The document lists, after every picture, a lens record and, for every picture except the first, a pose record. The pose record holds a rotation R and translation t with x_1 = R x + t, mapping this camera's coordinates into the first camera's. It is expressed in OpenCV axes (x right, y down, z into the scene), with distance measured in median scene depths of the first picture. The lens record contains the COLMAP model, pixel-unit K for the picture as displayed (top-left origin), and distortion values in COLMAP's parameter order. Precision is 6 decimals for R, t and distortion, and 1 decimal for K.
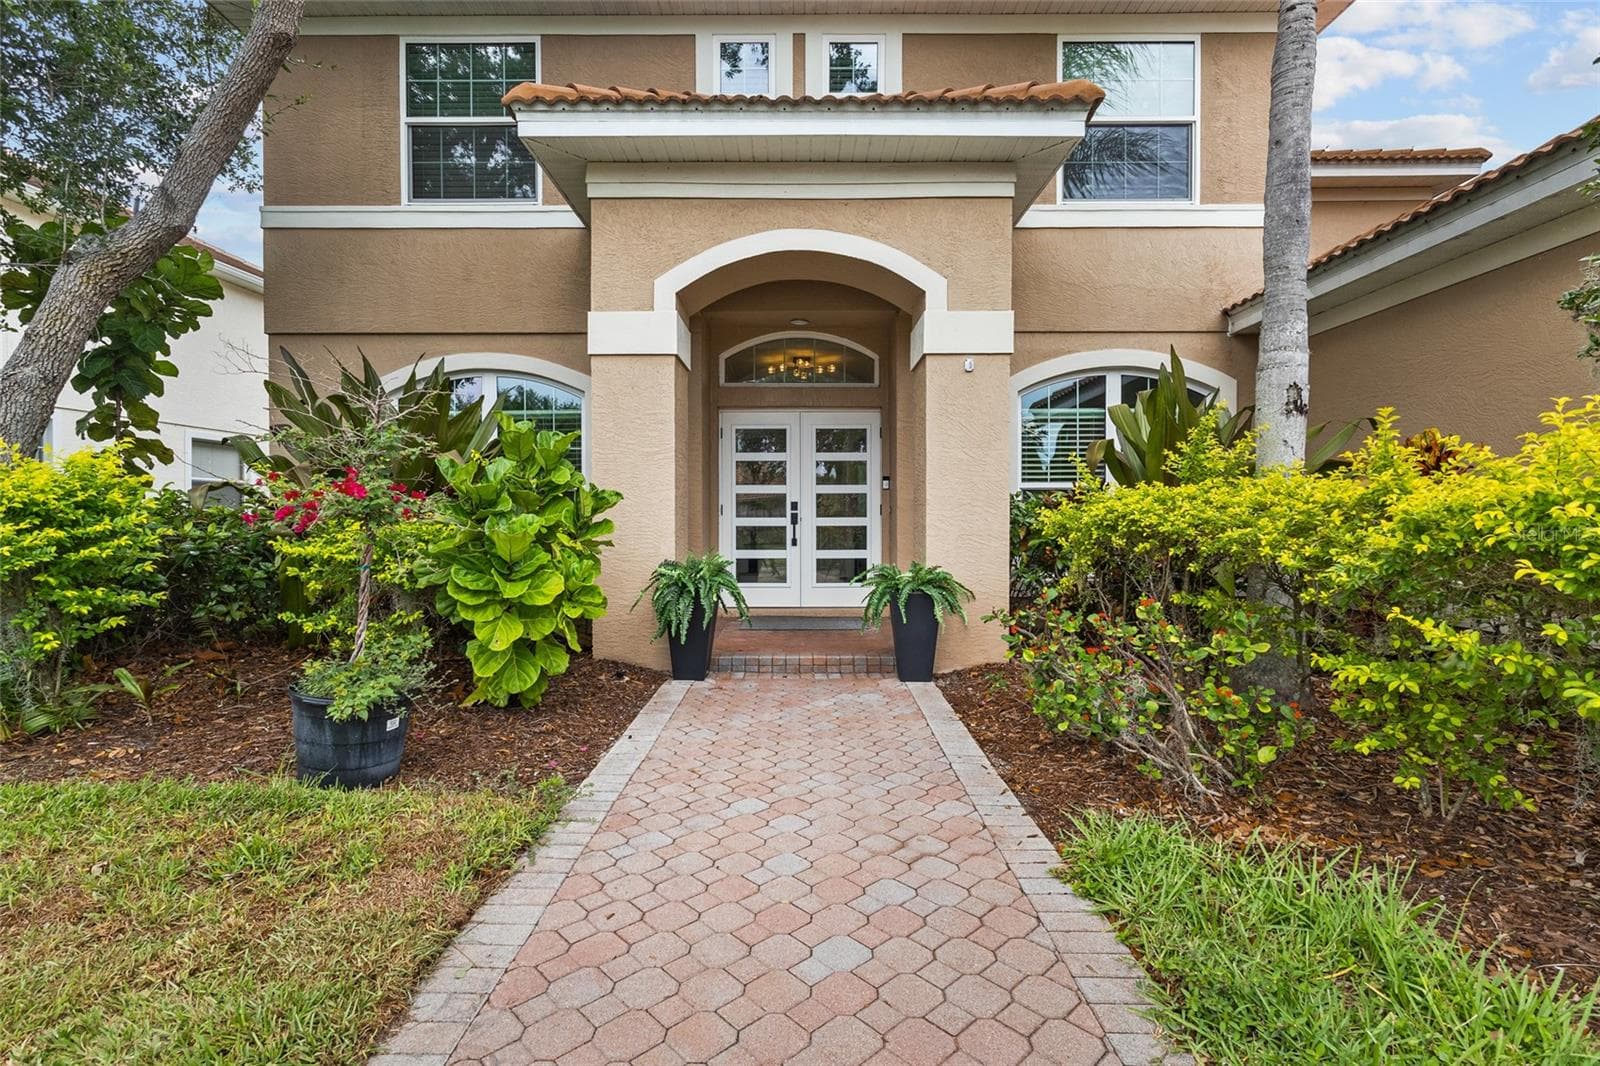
lens RADIAL K [[758.0, 0, 800.0], [0, 758.0, 533.0], [0, 0, 1]] dist [0.018003, 0.000110]
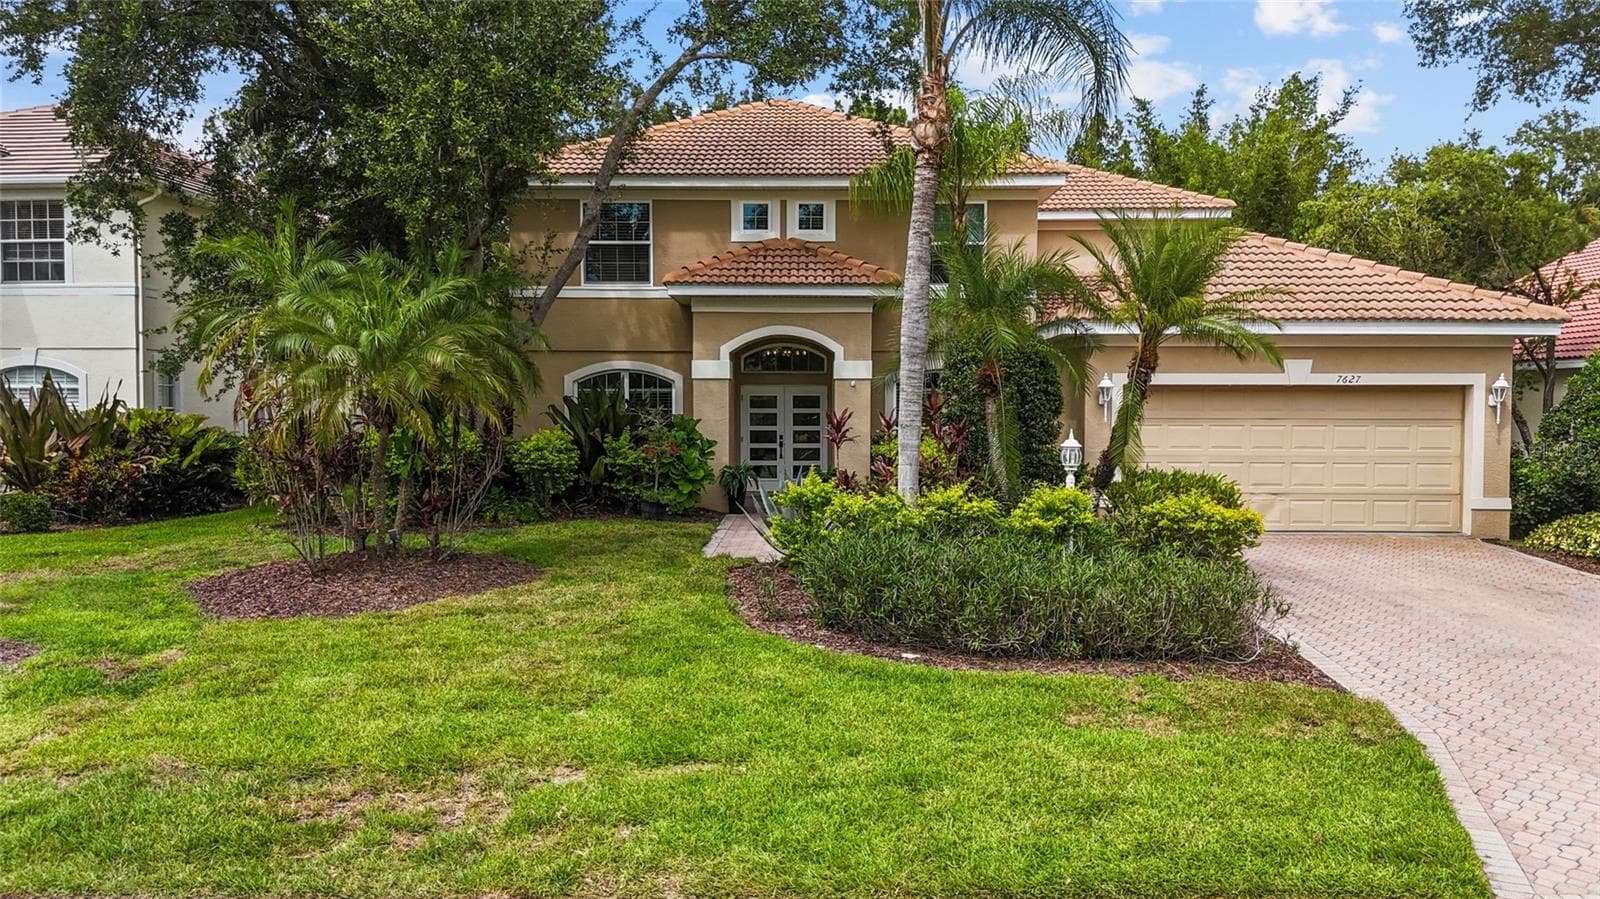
lens RADIAL K [[1178.5, 0, 800.0], [0, 1178.5, 449.5], [0, 0, 1]] dist [0.057945, -0.067261]
pose [[0.999999, 0.001466, -0.000273, 0.042237], [-0.001462, 0.999886, 0.015018, -0.051809], [0.000295, -0.015017, 0.999887, -2.010630]]
